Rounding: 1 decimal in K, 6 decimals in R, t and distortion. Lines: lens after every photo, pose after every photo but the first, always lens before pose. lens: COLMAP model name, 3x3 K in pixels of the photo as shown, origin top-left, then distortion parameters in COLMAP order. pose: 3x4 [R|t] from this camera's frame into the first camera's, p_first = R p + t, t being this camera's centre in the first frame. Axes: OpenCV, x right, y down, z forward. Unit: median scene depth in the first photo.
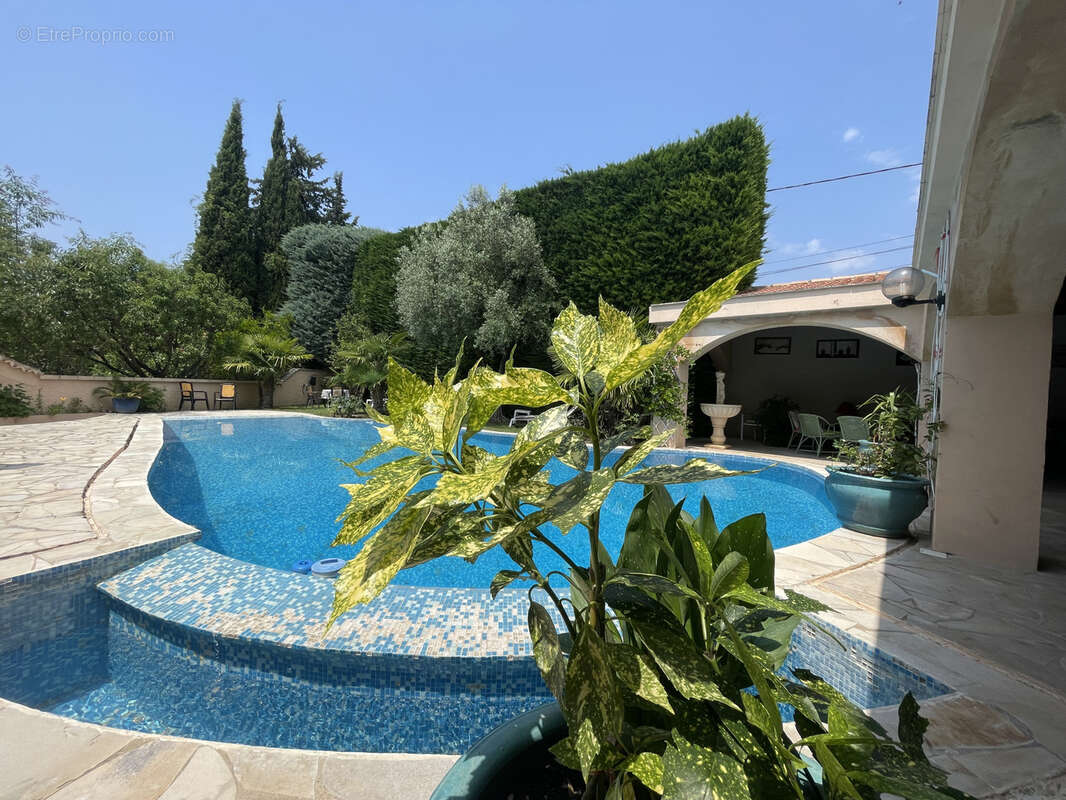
lens RADIAL K [[433.2, 0, 538.7], [0, 433.2, 398.4], [0, 0, 1]] dist [-0.006166, 0.000545]
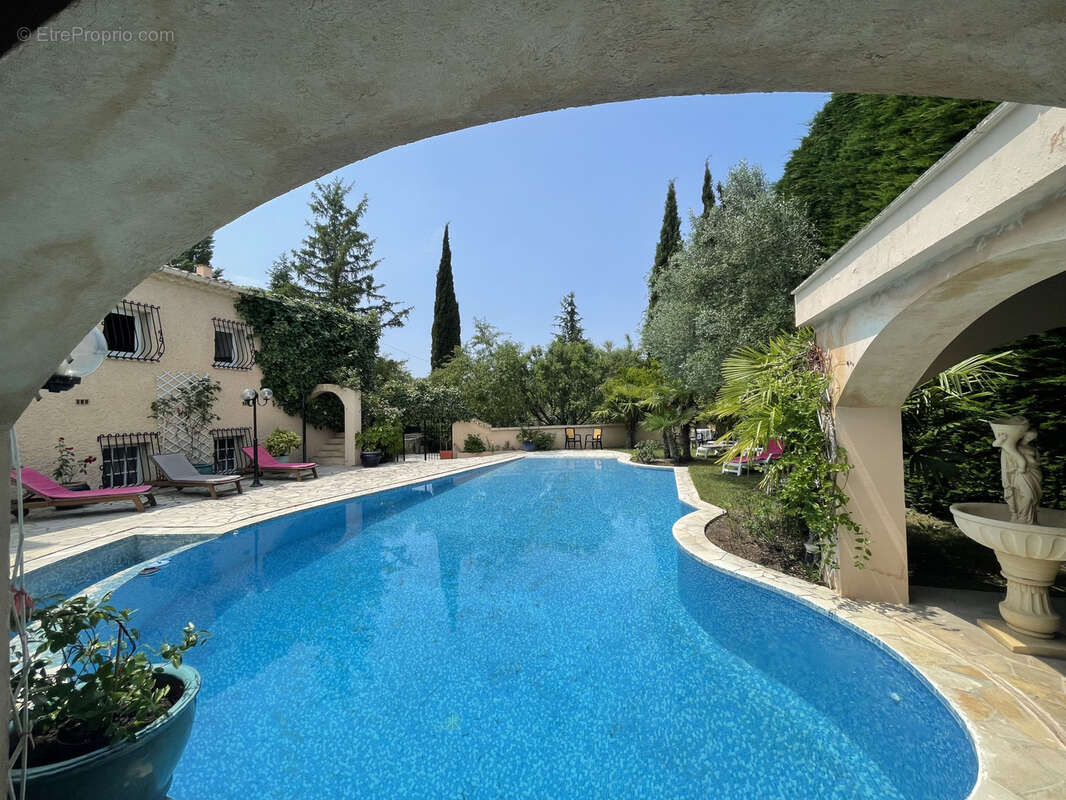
lens RADIAL K [[433.2, 0, 531.9], [0, 433.2, 403.3], [0, 0, 1]] dist [-0.006166, 0.000545]
pose [[0.400599, -0.057877, -0.914424, 0.200073], [0.019174, 0.998314, -0.054787, -0.021785], [0.916053, 0.004415, 0.401033, 0.176036]]
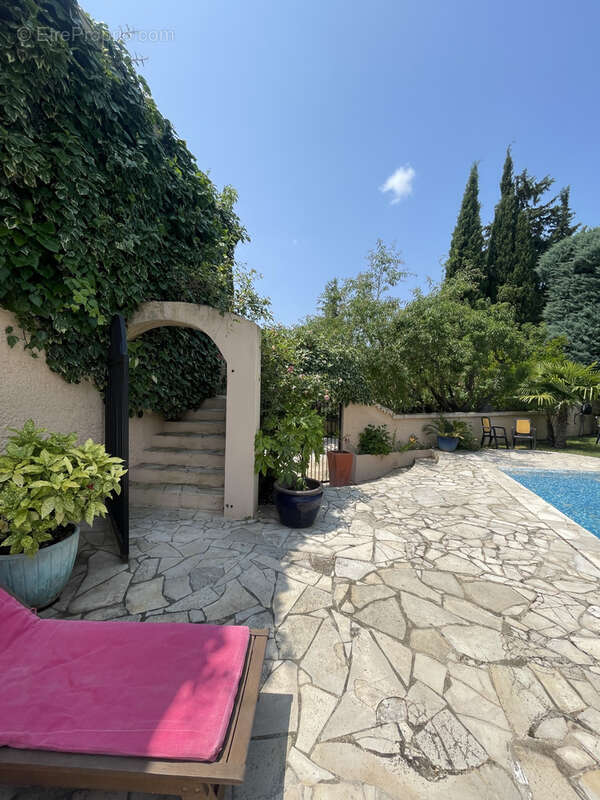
lens RADIAL K [[325.1, 0, 303.5], [0, 325.1, 402.9], [0, 0, 1]] dist [-0.006166, 0.000545]
pose [[0.566925, 0.016213, -0.823610, -0.228937], [-0.018836, 0.999800, 0.006716, -0.034946], [0.823554, 0.011706, 0.567117, 0.122832]]
